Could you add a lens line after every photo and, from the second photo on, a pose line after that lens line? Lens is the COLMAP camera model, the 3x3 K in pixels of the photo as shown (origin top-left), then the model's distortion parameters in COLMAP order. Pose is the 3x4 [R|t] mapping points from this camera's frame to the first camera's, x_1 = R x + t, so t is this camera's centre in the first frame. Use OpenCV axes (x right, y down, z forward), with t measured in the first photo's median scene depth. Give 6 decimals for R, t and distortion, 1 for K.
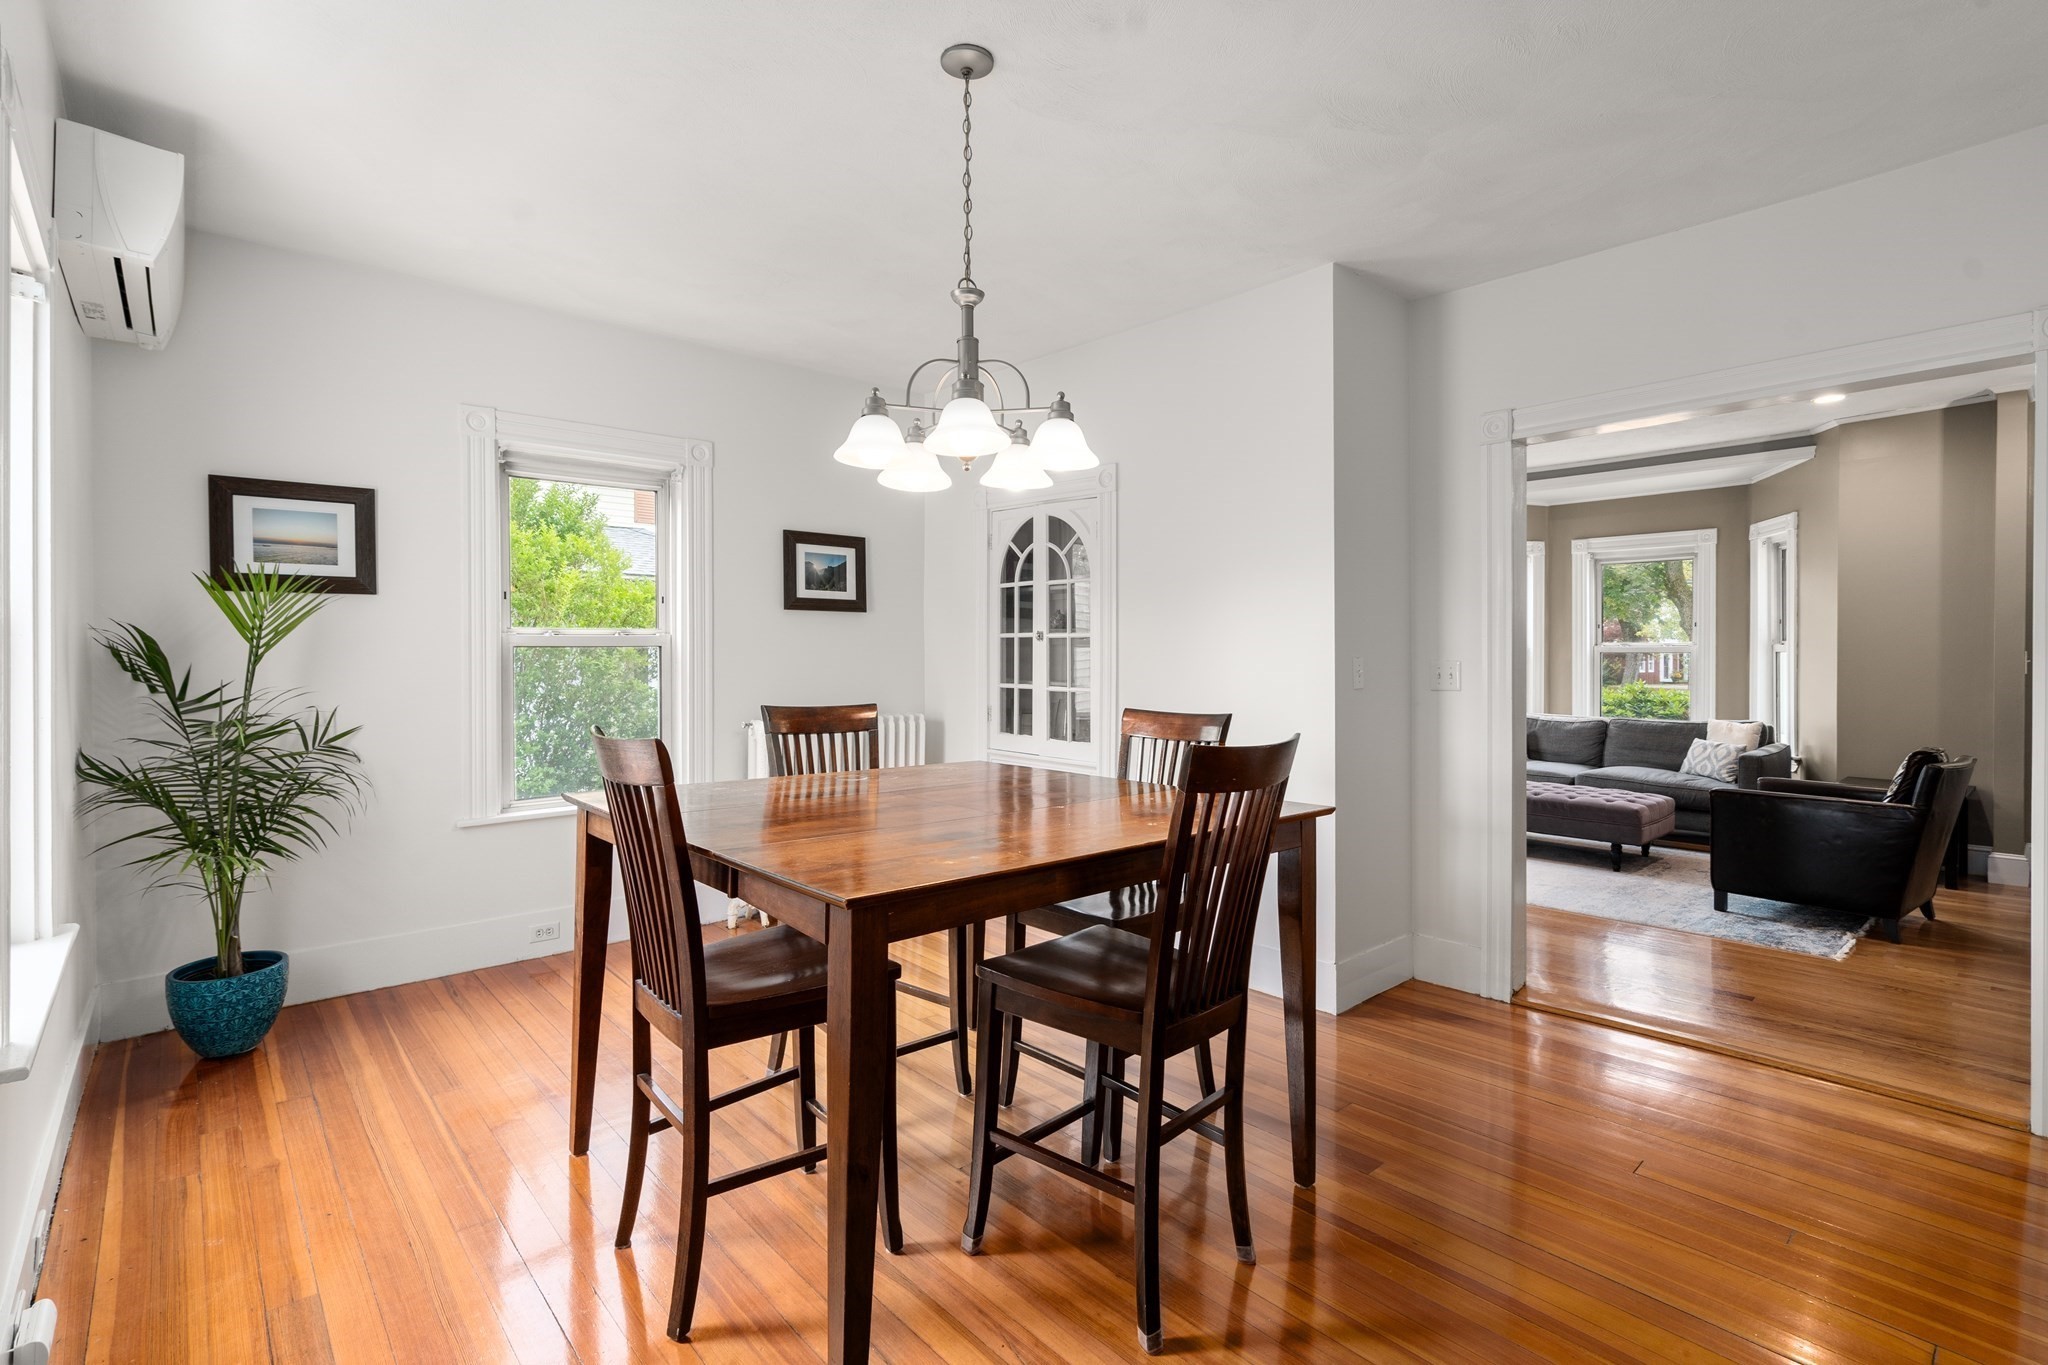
lens RADIAL K [[935.9, 0, 1020.9], [0, 935.9, 661.4], [0, 0, 1]] dist [-0.002287, -0.000233]
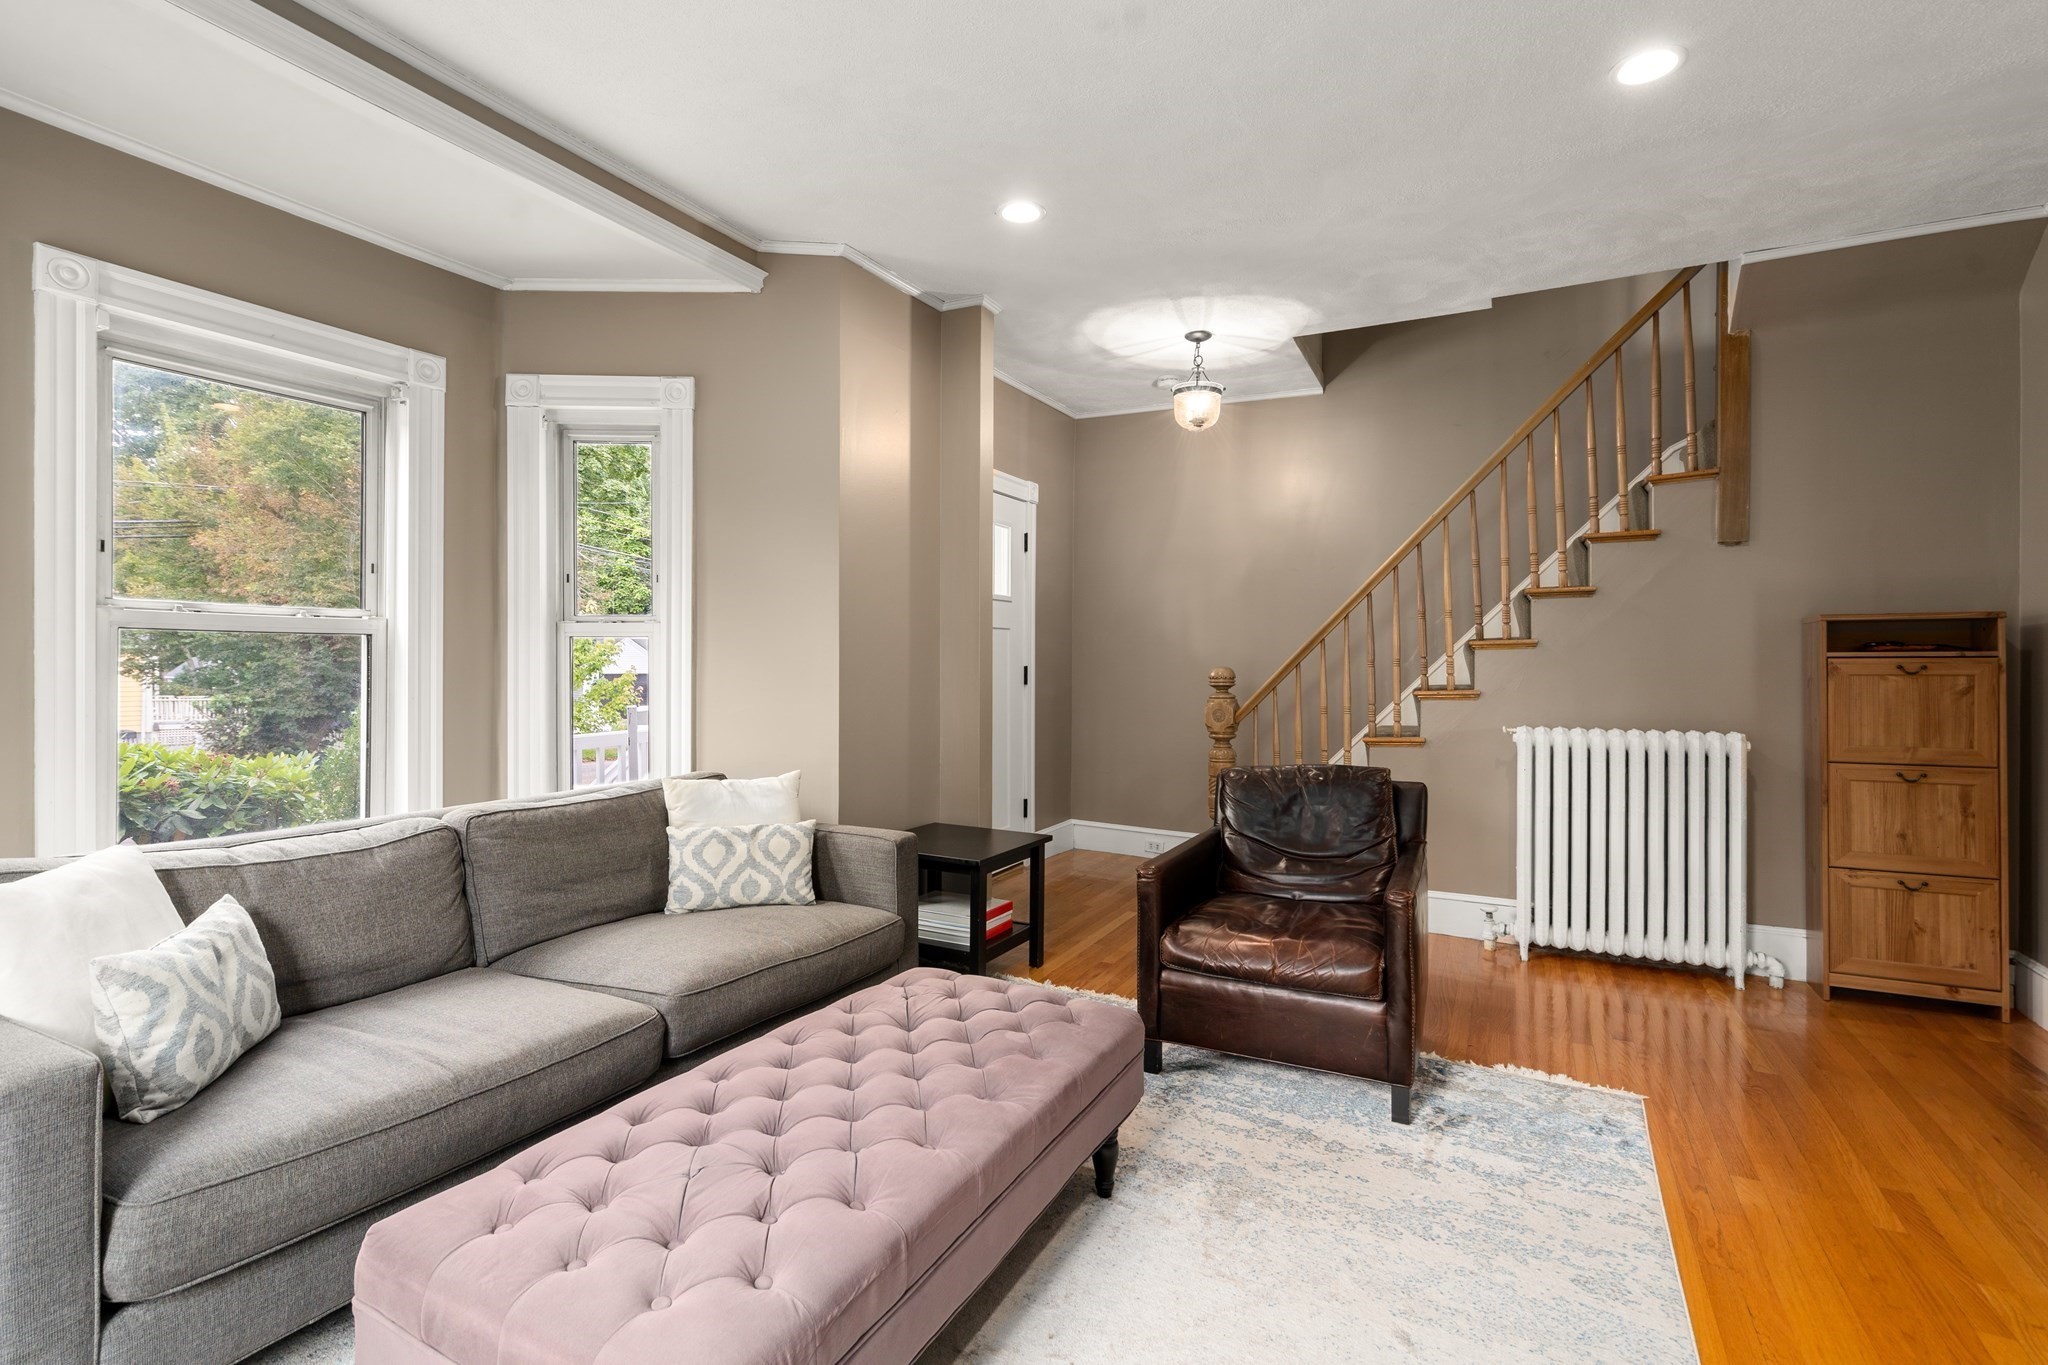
lens RADIAL K [[944.0, 0, 1017.1], [0, 944.0, 665.6], [0, 0, 1]] dist [0.001832, 0.000436]
pose [[-0.351622, -0.003841, 0.936134, 0.258128], [0.003719, 0.999978, 0.005500, 0.004459], [-0.936135, 0.005416, -0.351600, 1.047339]]
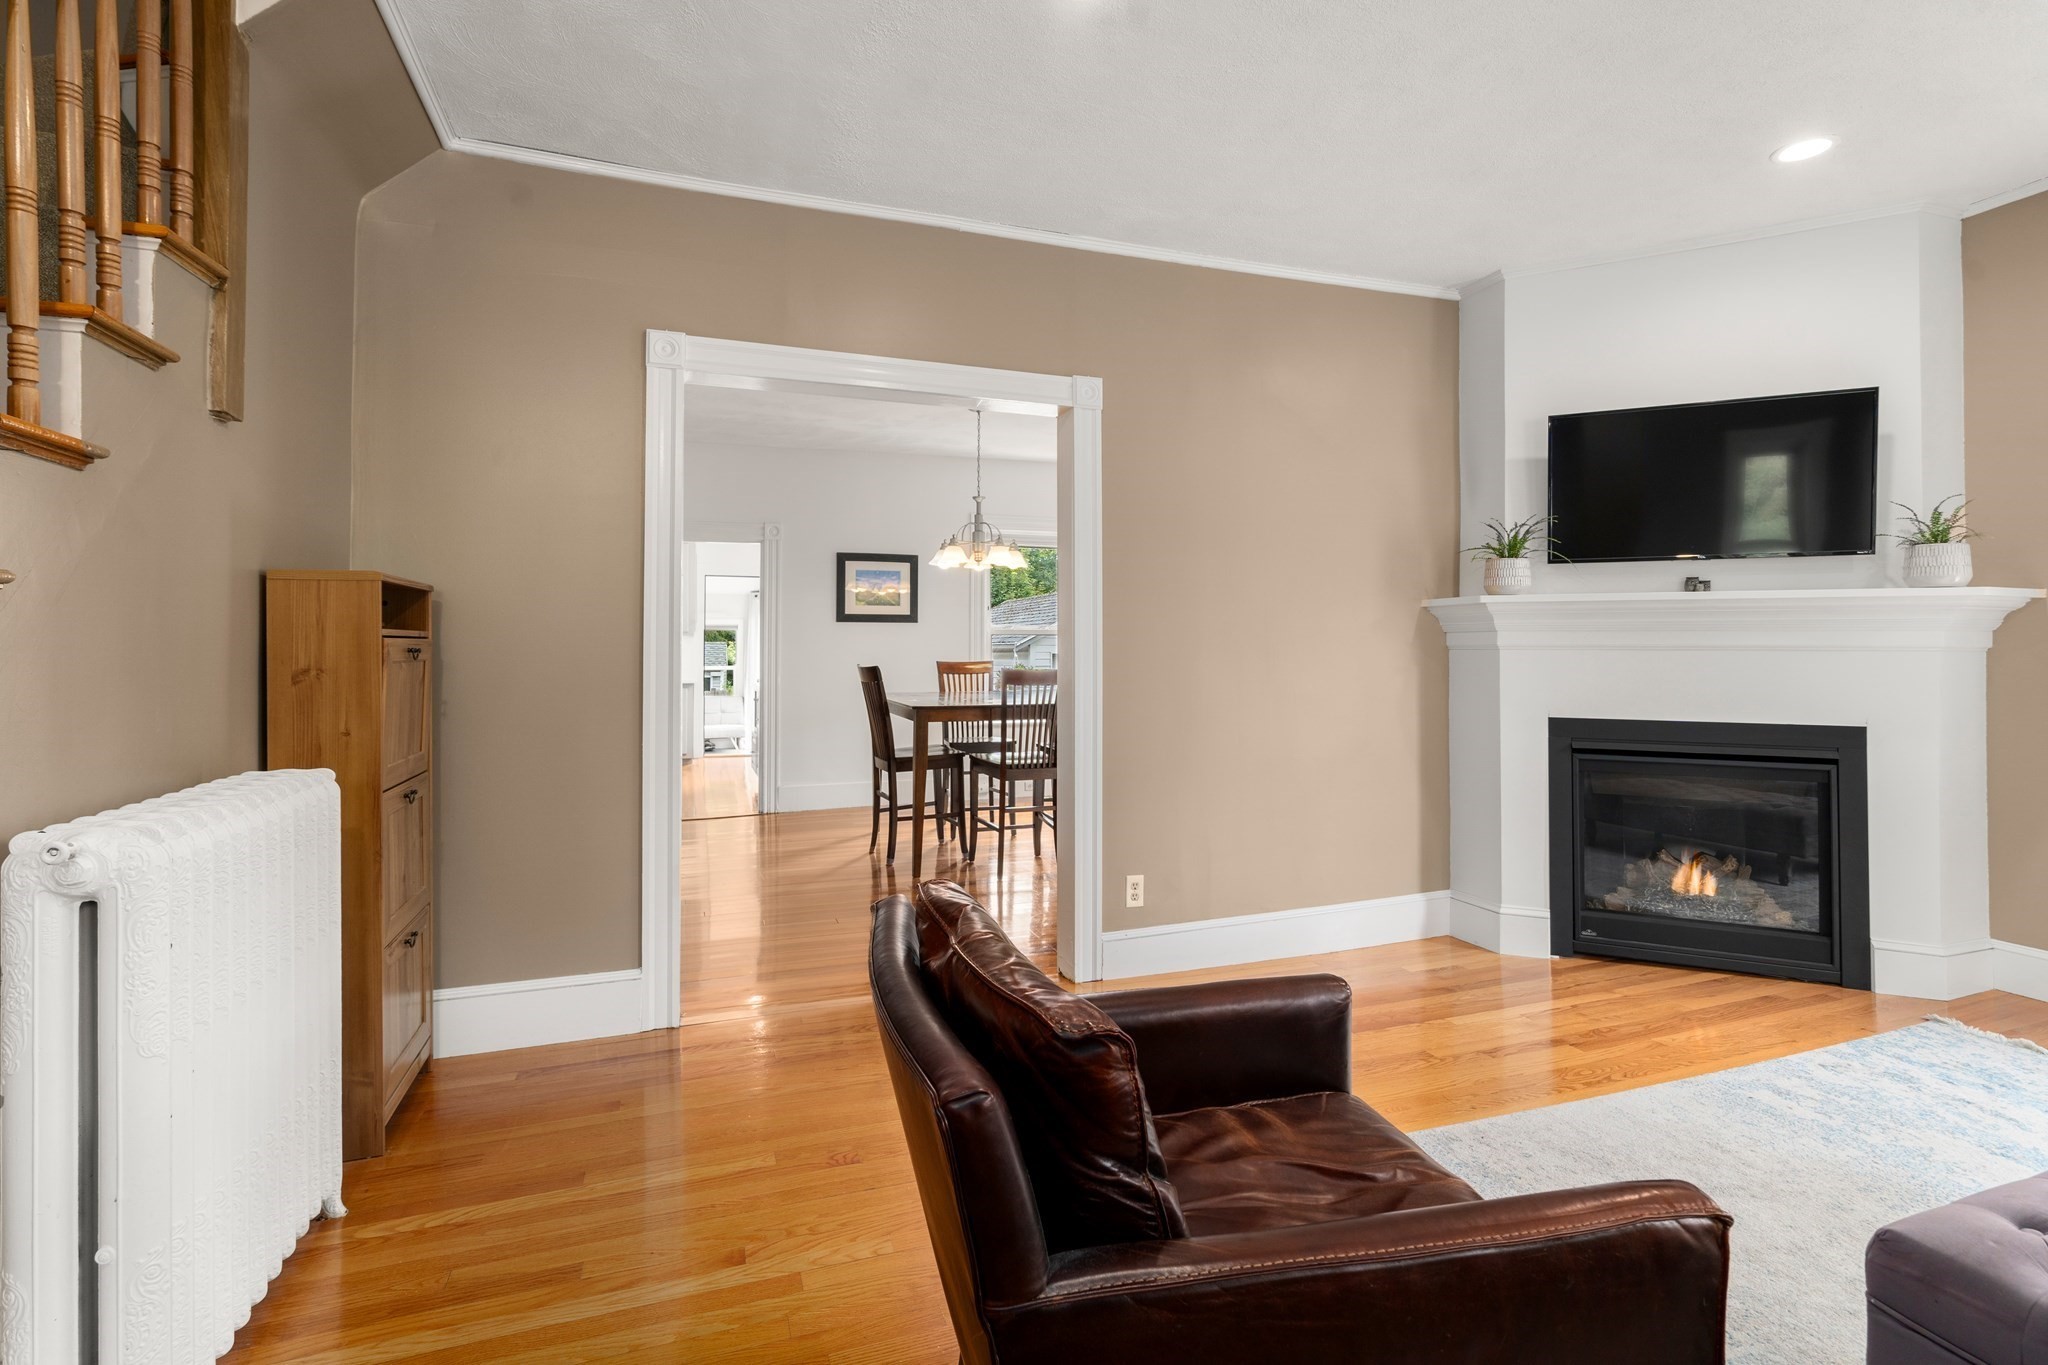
lens RADIAL K [[951.8, 0, 1016.1], [0, 951.8, 643.5], [0, 0, 1]] dist [-0.001730, -0.000088]
pose [[-0.383198, -0.007687, -0.923634, 0.856304], [-0.006219, 0.999964, -0.005742, 0.007919], [0.923645, 0.003544, -0.383232, 0.777908]]
